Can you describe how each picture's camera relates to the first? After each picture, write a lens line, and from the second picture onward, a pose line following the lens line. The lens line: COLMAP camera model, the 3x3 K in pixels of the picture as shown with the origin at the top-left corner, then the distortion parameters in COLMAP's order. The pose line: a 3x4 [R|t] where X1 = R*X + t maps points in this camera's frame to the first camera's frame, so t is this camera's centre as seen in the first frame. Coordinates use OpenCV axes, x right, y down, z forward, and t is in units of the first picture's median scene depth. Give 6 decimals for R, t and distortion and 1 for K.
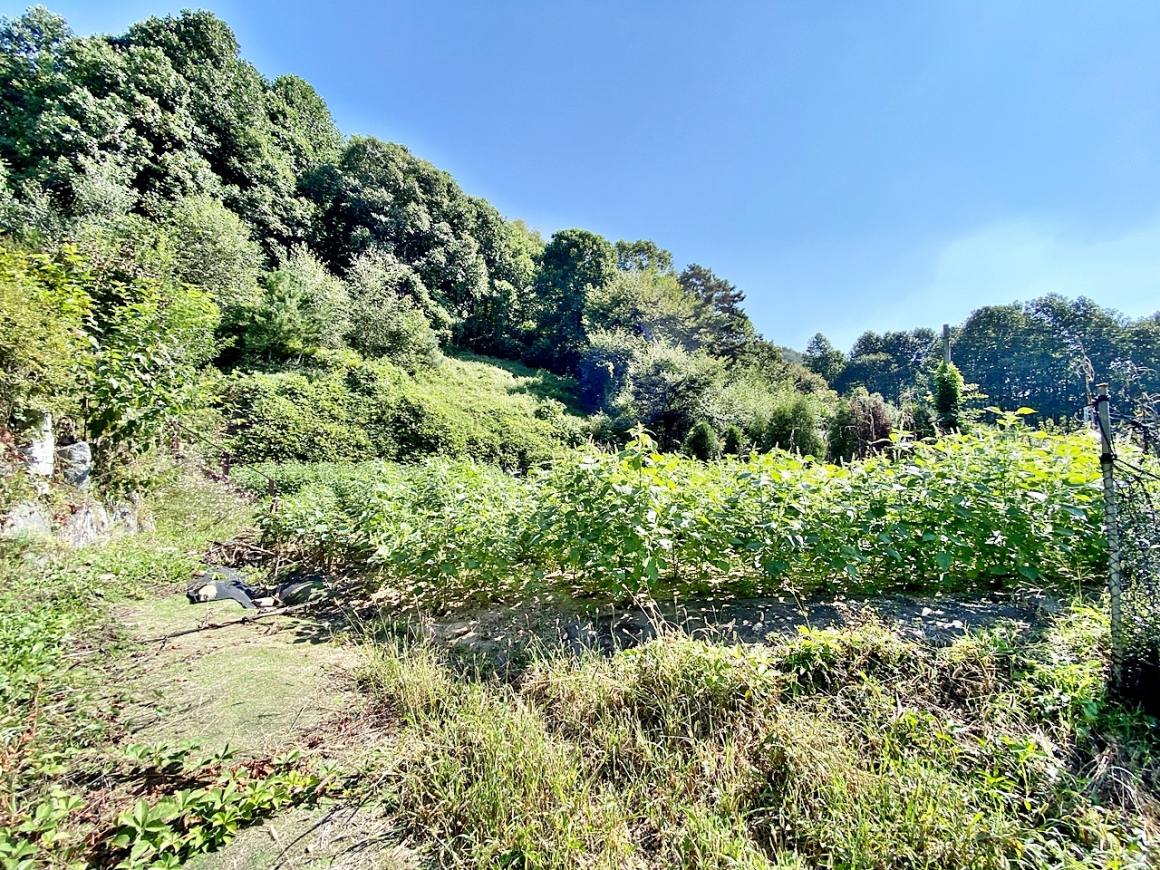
lens RADIAL K [[486.2, 0, 594.6], [0, 486.2, 439.3], [0, 0, 1]] dist [0.001211, -0.012757]
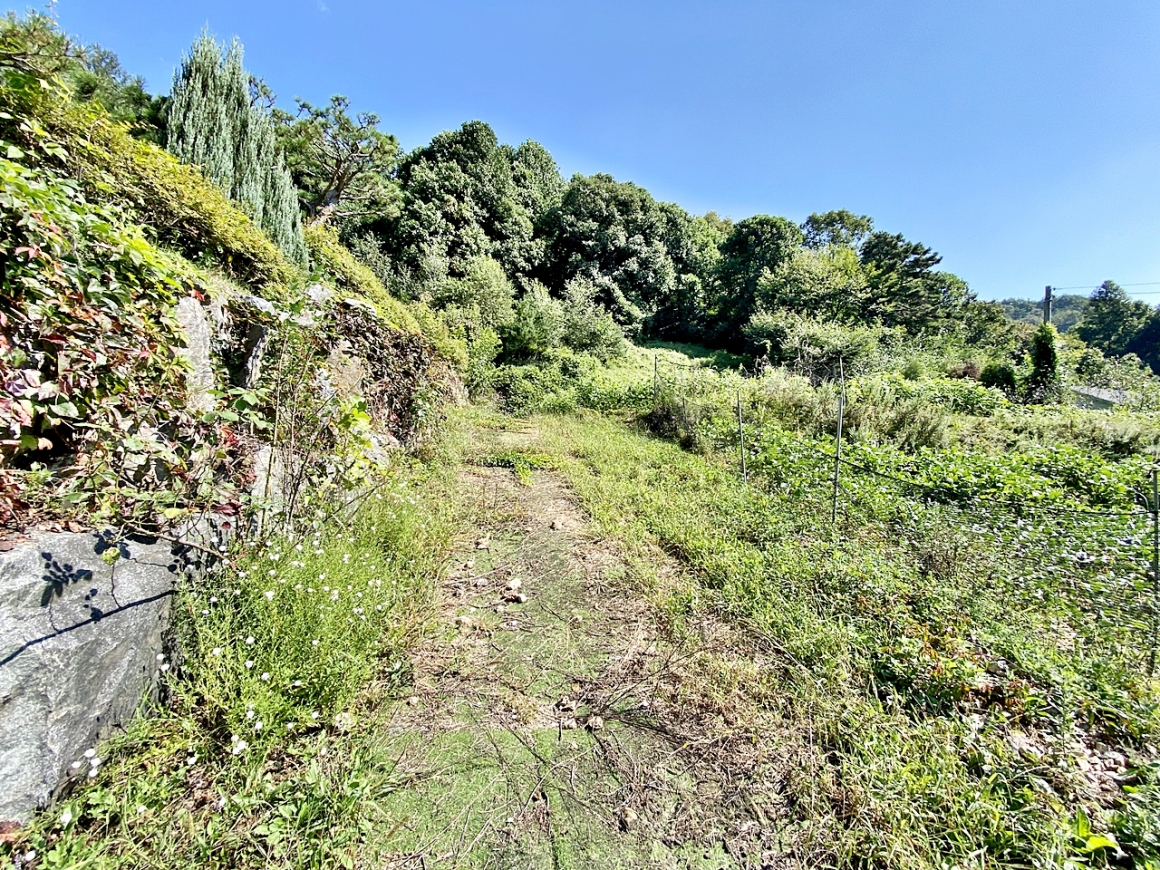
lens RADIAL K [[477.6, 0, 583.8], [0, 477.6, 432.8], [0, 0, 1]] dist [0.049871, -0.039105]
pose [[0.897209, 0.010700, -0.441476, 0.161035], [0.001082, 0.999650, 0.026429, 0.030998], [0.441605, -0.024190, 0.896884, -0.237749]]
